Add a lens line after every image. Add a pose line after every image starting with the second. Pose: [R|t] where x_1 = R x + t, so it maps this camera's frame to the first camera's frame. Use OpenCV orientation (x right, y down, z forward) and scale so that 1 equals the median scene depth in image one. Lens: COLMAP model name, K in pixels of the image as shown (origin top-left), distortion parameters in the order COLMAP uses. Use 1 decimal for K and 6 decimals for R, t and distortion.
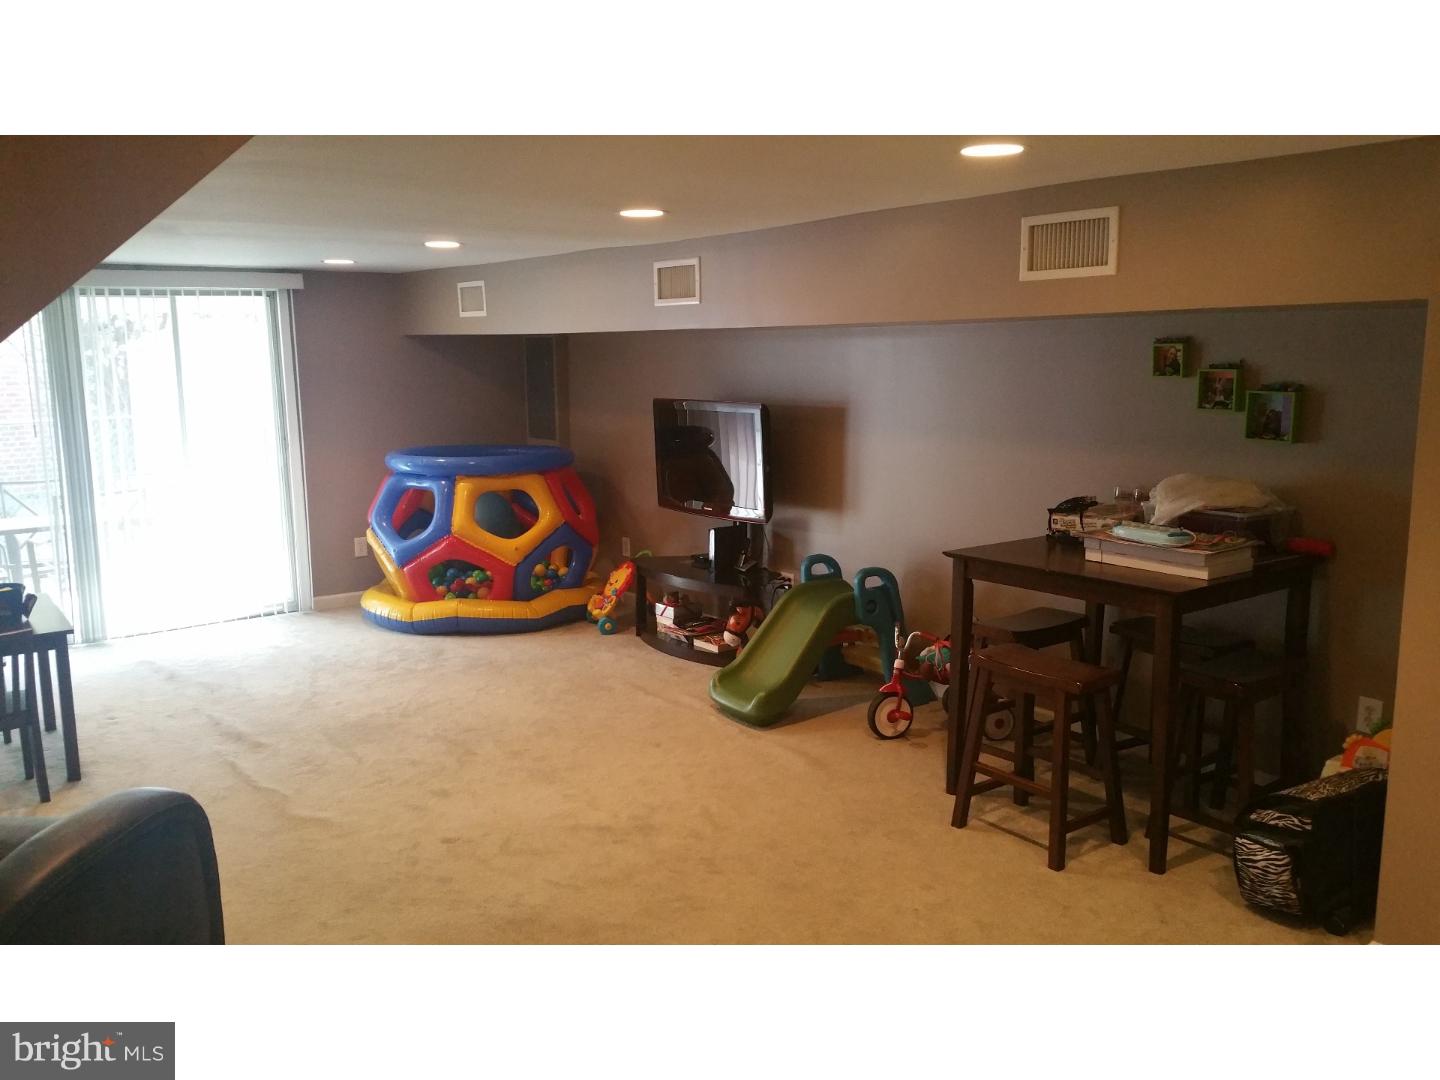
lens RADIAL K [[1167.3, 0, 759.4], [0, 1167.3, 566.3], [0, 0, 1]] dist [0.219732, -0.574796]
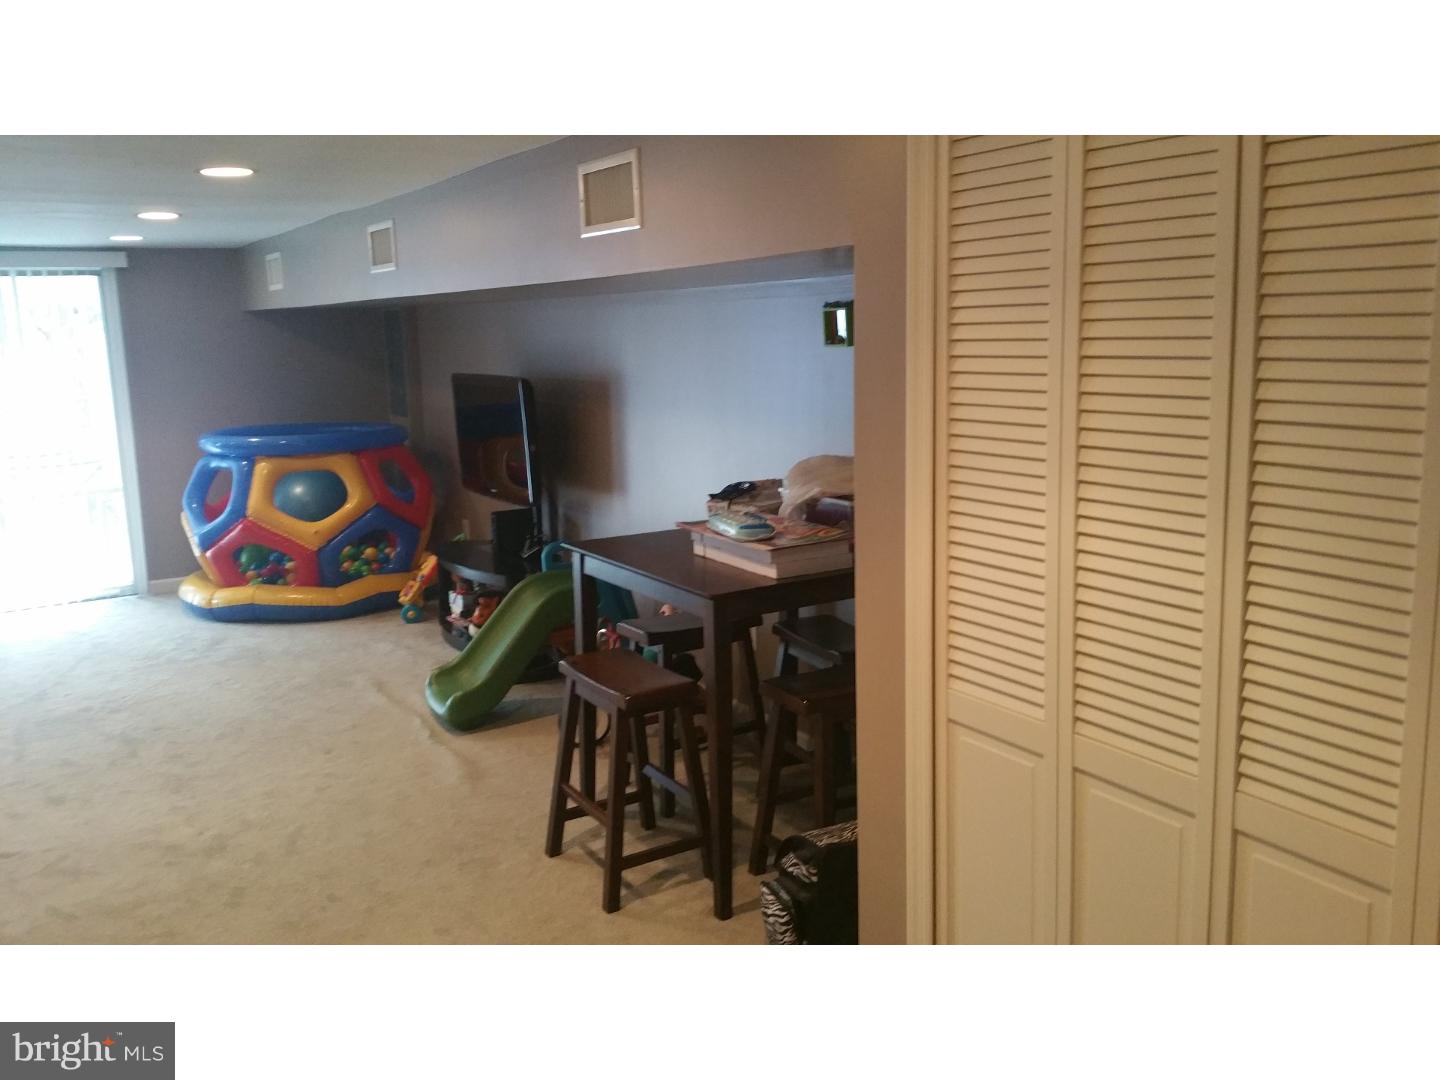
lens RADIAL K [[1180.1, 0, 720.0], [0, 1180.1, 540.0], [0, 0, 1]] dist [0.197194, -0.395763]
pose [[0.993735, 0.001500, -0.111754, 0.228159], [-0.001577, 0.999999, -0.000603, -0.008802], [0.111753, 0.000775, 0.993736, 0.071778]]
